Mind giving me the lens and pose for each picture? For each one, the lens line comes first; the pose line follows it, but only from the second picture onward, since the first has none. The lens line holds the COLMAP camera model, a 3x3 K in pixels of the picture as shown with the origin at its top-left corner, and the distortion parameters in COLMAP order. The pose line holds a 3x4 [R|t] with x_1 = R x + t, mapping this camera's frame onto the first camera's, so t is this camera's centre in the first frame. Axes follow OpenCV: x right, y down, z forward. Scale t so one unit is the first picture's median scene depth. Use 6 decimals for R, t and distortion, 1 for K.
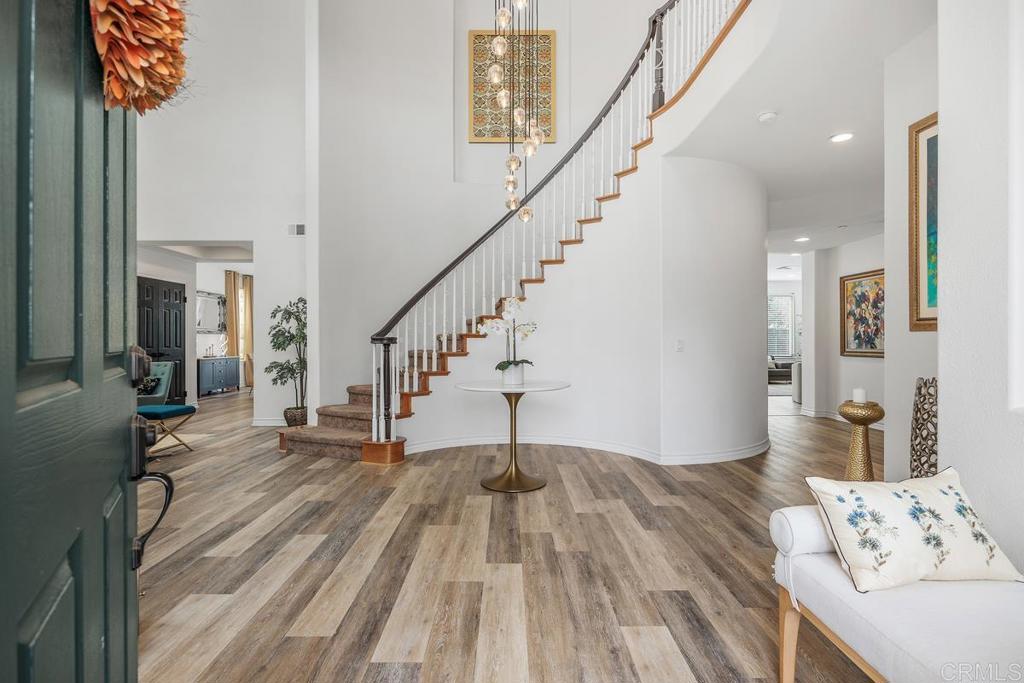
lens RADIAL K [[486.2, 0, 512.0], [0, 486.2, 341.5], [0, 0, 1]] dist [0.002239, 0.000274]
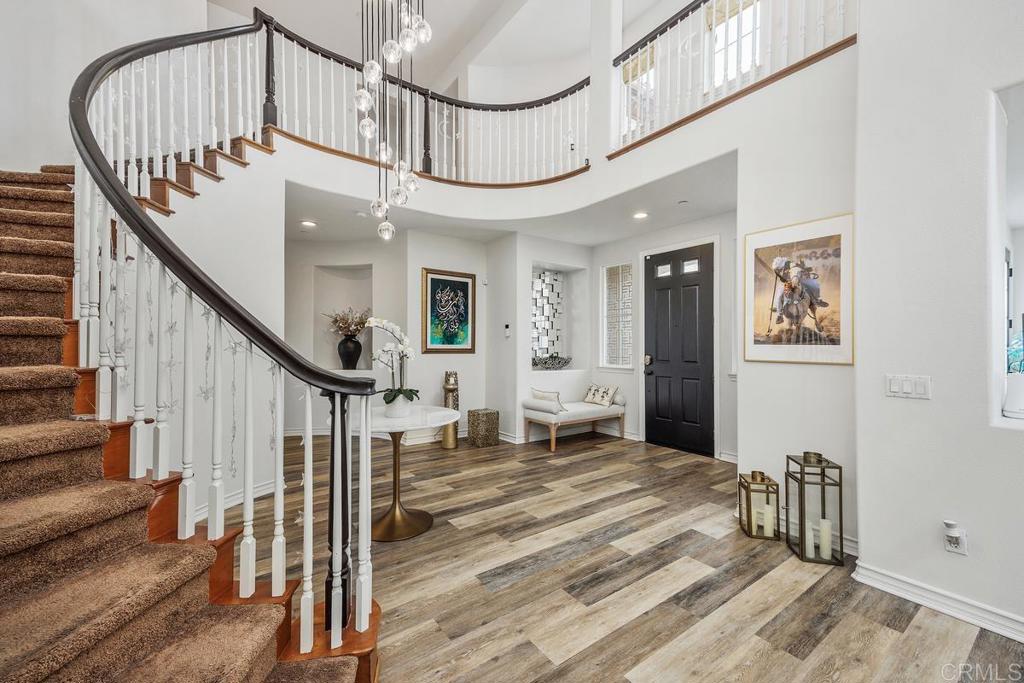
lens RADIAL K [[411.0, 0, 512.0], [0, 411.0, 341.5], [0, 0, 1]] dist [0.024683, 0.000011]
pose [[-0.588569, 0.009392, 0.808392, -1.005938], [0.001954, 0.999946, -0.010194, -0.057120], [-0.808444, -0.004420, -0.588556, 1.718748]]
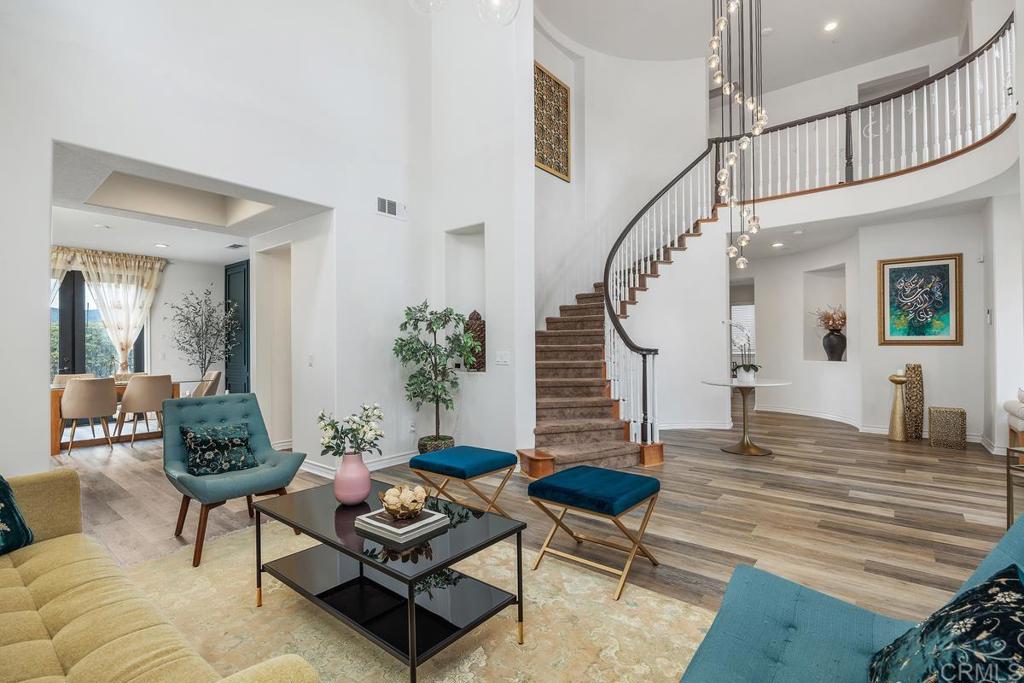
lens RADIAL K [[486.2, 0, 512.0], [0, 486.2, 341.5], [0, 0, 1]] dist [0.002239, 0.000274]
pose [[0.621404, 0.004686, 0.783476, -2.068455], [0.007527, 0.999900, -0.011951, -0.024967], [-0.783454, 0.013324, 0.621307, 0.875514]]
